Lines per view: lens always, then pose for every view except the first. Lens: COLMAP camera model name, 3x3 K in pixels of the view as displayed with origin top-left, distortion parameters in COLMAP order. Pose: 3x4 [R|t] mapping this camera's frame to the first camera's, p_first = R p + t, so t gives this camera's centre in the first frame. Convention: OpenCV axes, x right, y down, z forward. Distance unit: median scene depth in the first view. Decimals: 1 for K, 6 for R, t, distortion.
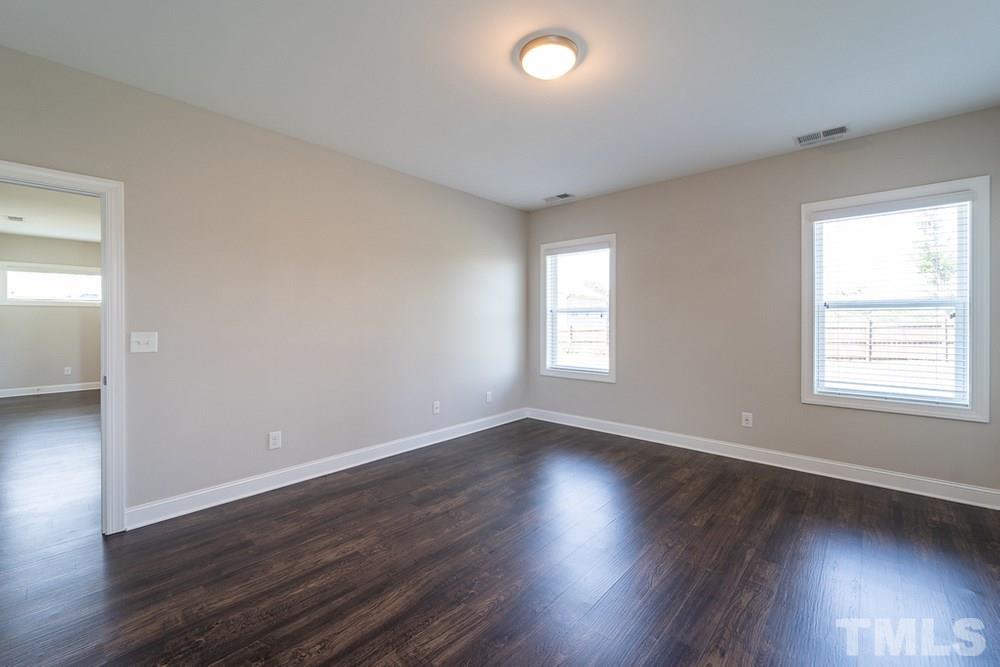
lens RADIAL K [[403.6, 0, 496.7], [0, 403.6, 328.6], [0, 0, 1]] dist [0.000822, -0.005976]
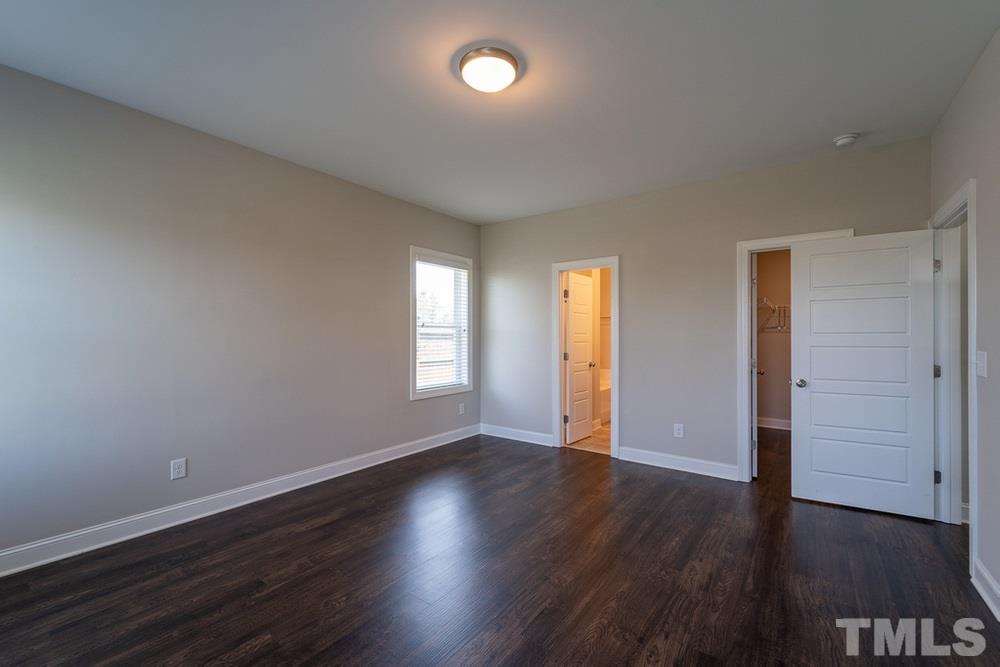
lens RADIAL K [[416.8, 0, 499.1], [0, 416.8, 329.1], [0, 0, 1]] dist [-0.000040, -0.000135]
pose [[-0.995113, -0.003185, -0.098687, 0.139802], [-0.003799, 0.999975, 0.006036, -0.030371], [0.098666, 0.006381, -0.995100, 1.387845]]
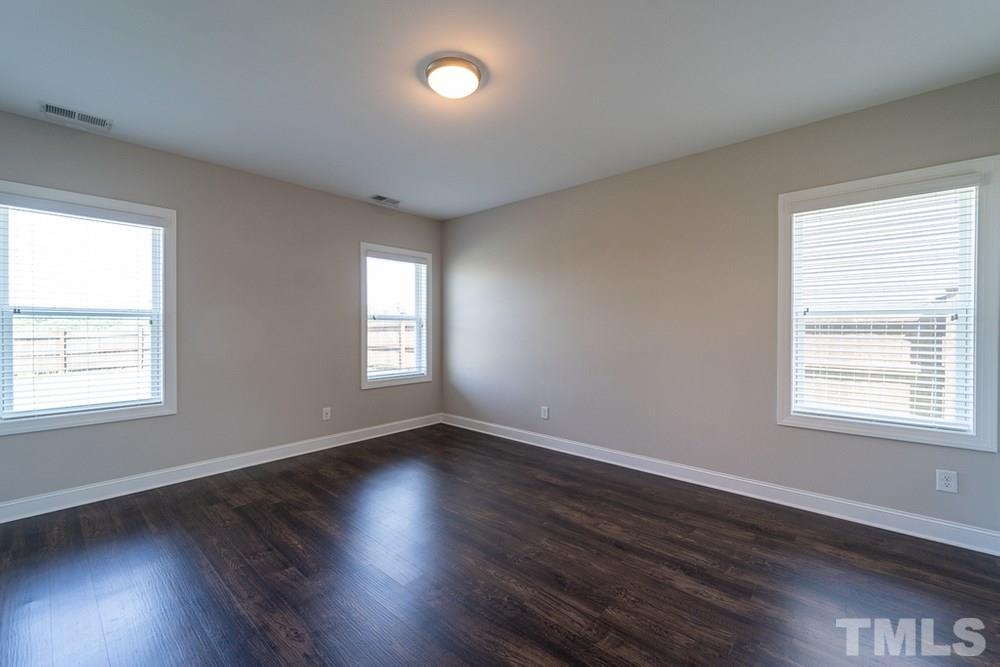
lens RADIAL K [[410.8, 0, 480.2], [0, 410.8, 335.5], [0, 0, 1]] dist [0.055044, -0.000010]
pose [[0.018161, -0.016013, 0.999707, -0.655051], [0.023253, 0.999608, 0.015589, -0.009318], [-0.999565, 0.022963, 0.018526, 0.616680]]
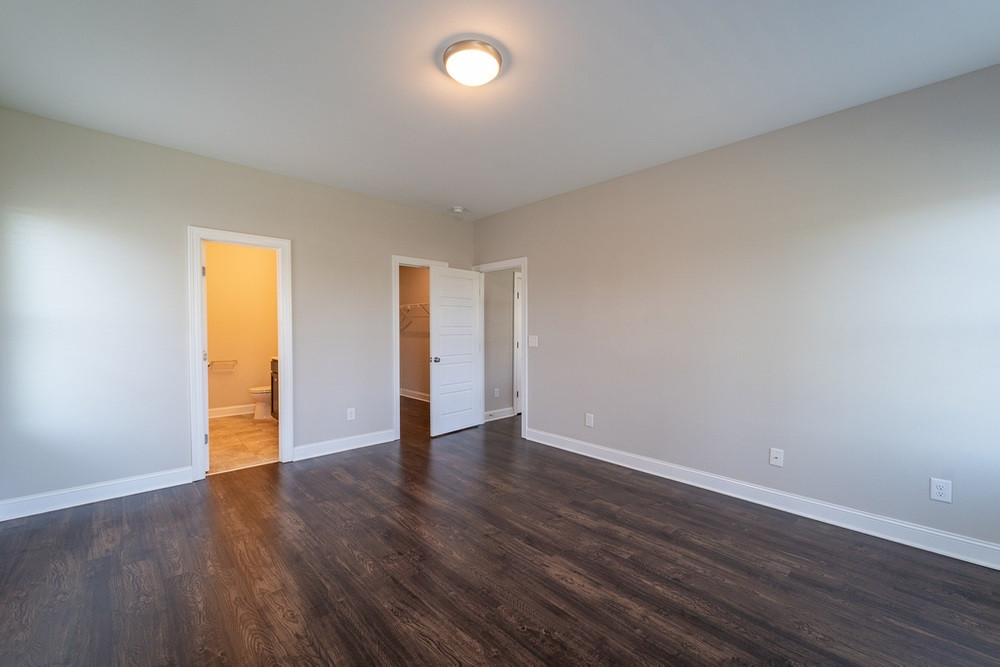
lens RADIAL K [[403.6, 0, 496.7], [0, 403.6, 328.6], [0, 0, 1]] dist [0.000822, -0.005976]
pose [[-0.075897, -0.001781, -0.997114, 0.778164], [-0.024557, 0.999698, 0.000084, -0.015004], [0.996813, 0.024493, -0.075918, 0.774196]]
